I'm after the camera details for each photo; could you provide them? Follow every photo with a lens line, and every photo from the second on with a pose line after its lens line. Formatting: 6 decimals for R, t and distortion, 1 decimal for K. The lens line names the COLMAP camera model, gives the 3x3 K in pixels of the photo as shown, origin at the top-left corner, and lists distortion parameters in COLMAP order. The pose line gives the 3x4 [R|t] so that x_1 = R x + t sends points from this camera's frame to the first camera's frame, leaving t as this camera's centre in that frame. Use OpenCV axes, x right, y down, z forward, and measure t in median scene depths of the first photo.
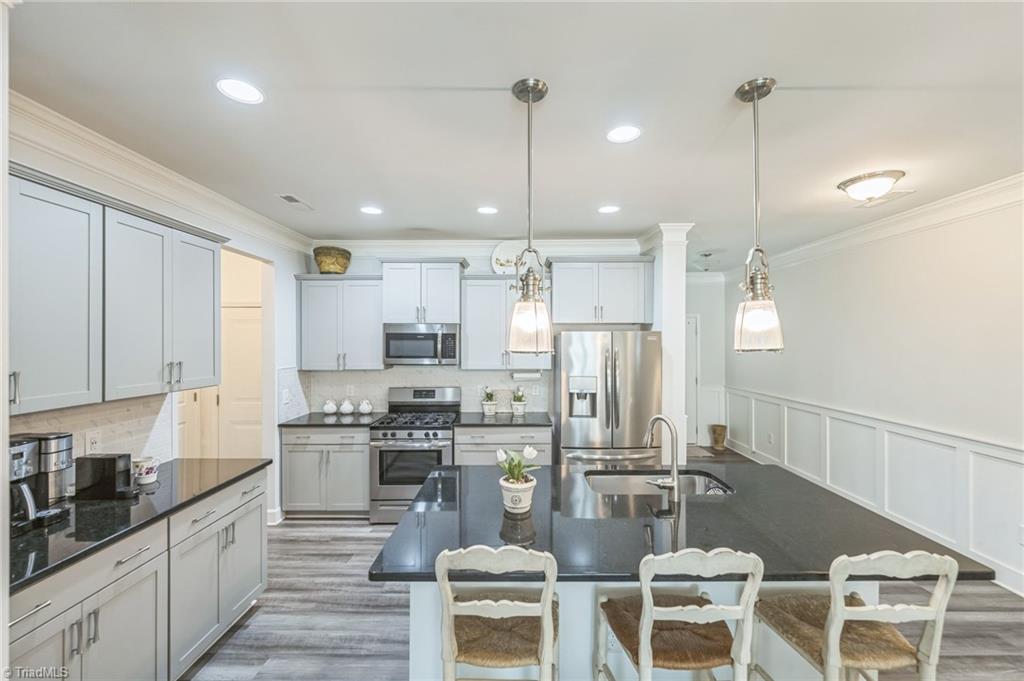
lens RADIAL K [[424.0, 0, 512.5], [0, 424.0, 337.8], [0, 0, 1]] dist [-0.001126, -0.000173]
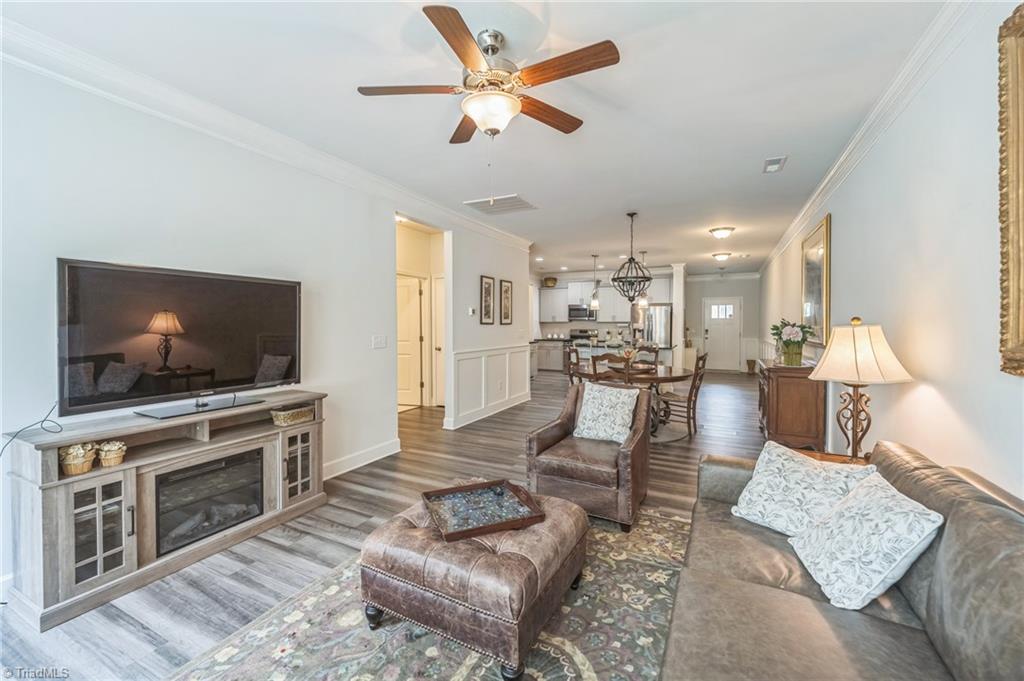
lens RADIAL K [[416.6, 0, 513.6], [0, 416.6, 328.4], [0, 0, 1]] dist [-0.000267, 0.000087]
pose [[0.898756, 0.008992, -0.438357, 0.545050], [-0.001796, 0.999857, 0.016827, 0.072177], [0.438445, -0.014336, 0.898644, -1.537375]]
